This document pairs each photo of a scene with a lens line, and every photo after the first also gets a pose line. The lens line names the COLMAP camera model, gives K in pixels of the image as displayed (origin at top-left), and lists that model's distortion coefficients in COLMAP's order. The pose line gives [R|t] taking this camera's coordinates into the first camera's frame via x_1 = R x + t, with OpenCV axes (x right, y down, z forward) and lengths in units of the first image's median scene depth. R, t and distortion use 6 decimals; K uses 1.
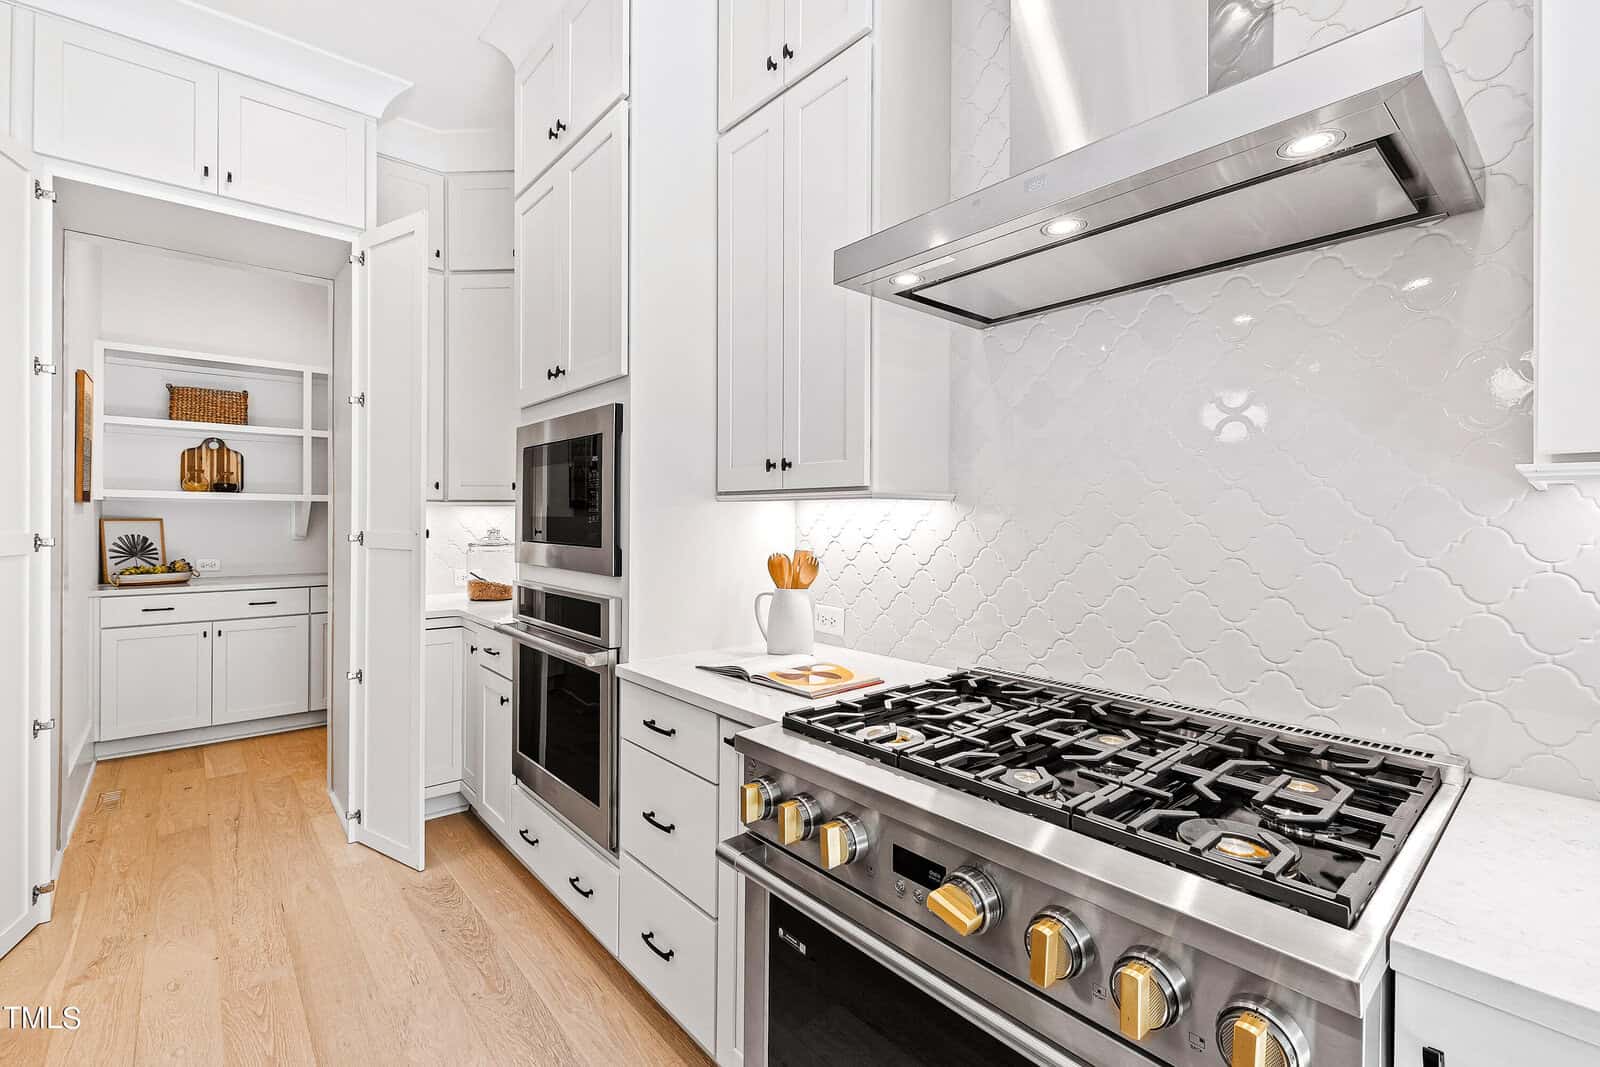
lens RADIAL K [[718.5, 0, 798.6], [0, 718.5, 521.2], [0, 0, 1]] dist [-0.000217, -0.000162]
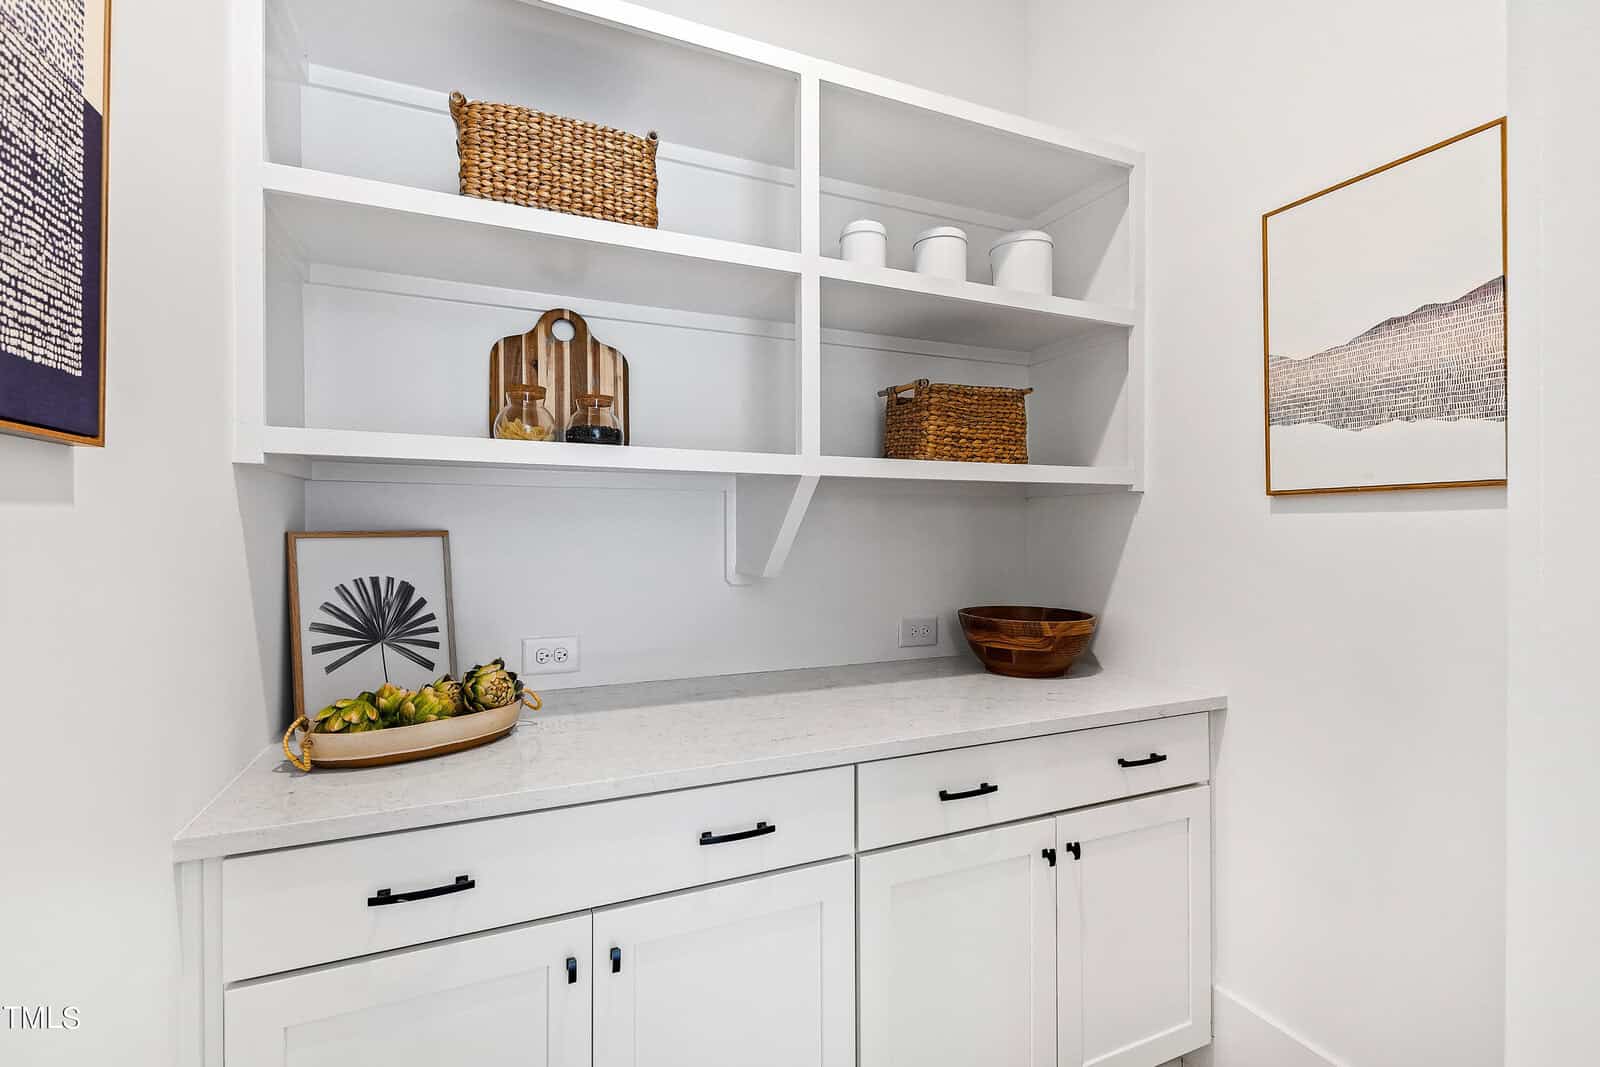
lens RADIAL K [[696.1, 0, 792.5], [0, 696.1, 538.1], [0, 0, 1]] dist [-0.000294, -0.000006]
pose [[0.957238, -0.003765, -0.289278, -0.654493], [0.005192, 0.999978, 0.004166, -0.000361], [0.289256, -0.005490, 0.957236, 0.756451]]
